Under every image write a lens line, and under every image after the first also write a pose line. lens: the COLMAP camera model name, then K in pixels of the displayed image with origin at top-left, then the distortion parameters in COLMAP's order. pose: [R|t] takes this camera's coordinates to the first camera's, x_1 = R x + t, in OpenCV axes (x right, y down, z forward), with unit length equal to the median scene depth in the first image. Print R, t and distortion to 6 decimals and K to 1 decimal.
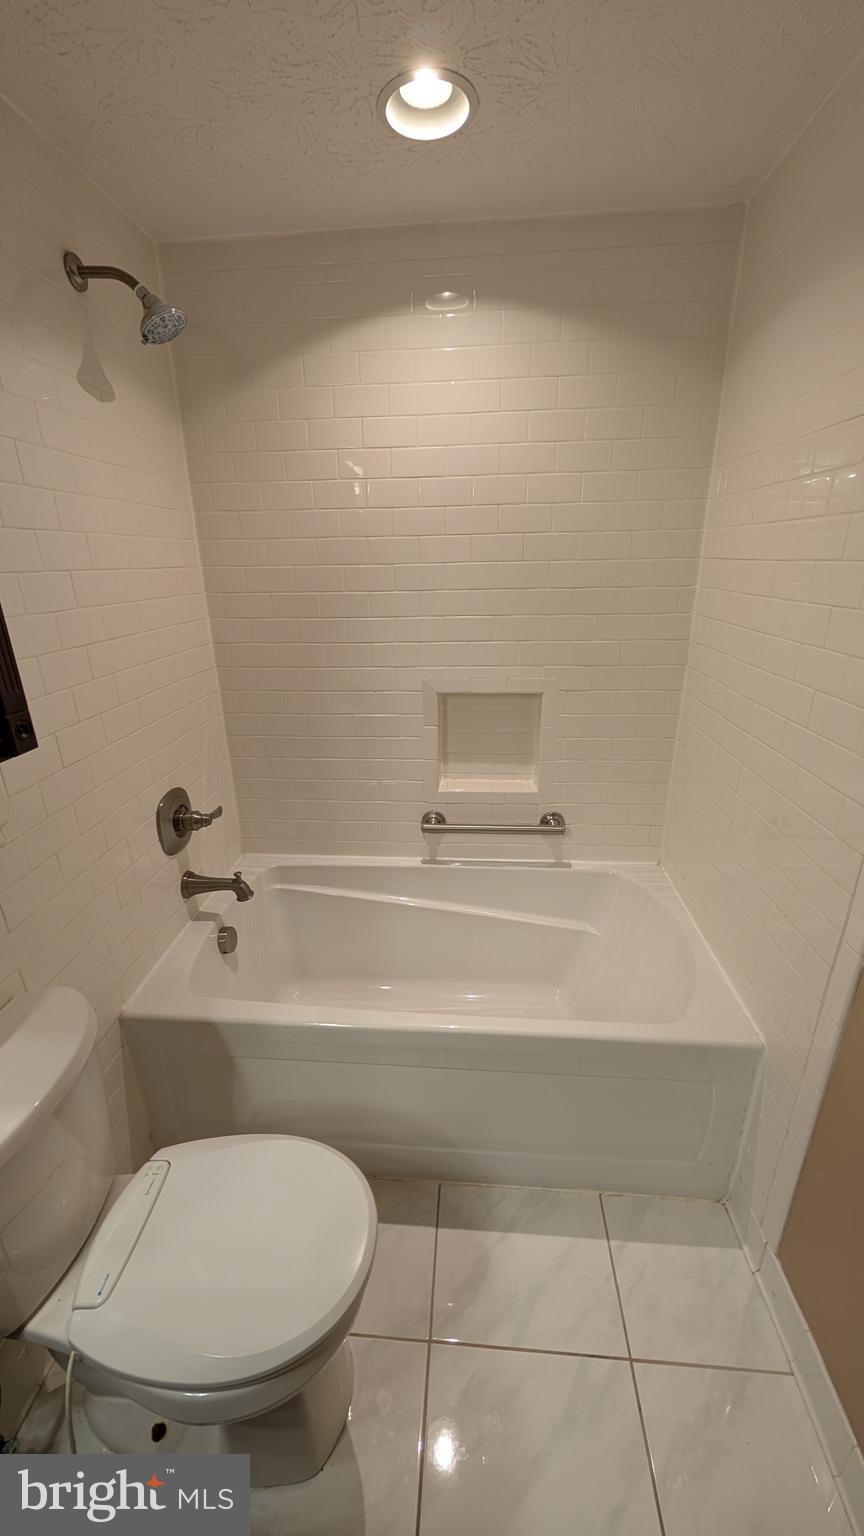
lens RADIAL K [[576.3, 0, 432.0], [0, 576.3, 768.0], [0, 0, 1]] dist [-0.000754, 0.000188]
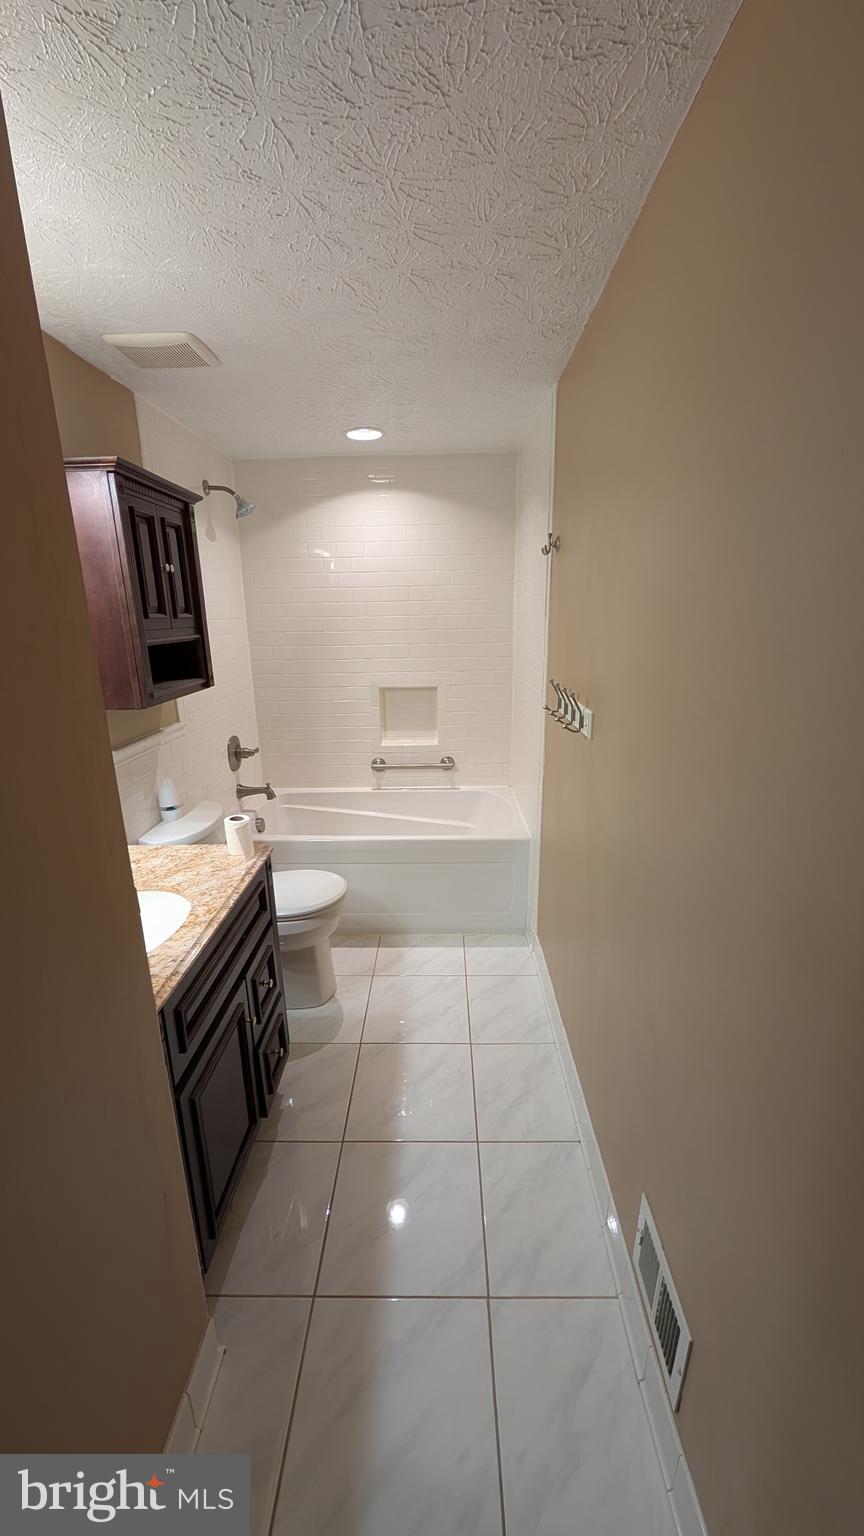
lens RADIAL K [[560.9, 0, 429.5], [0, 560.9, 776.2], [0, 0, 1]] dist [-0.000782, 0.000033]
pose [[0.998275, -0.016687, 0.056284, 0.062204], [0.019977, 0.998093, -0.058407, 0.240776], [-0.055202, 0.059431, 0.996705, -0.693261]]
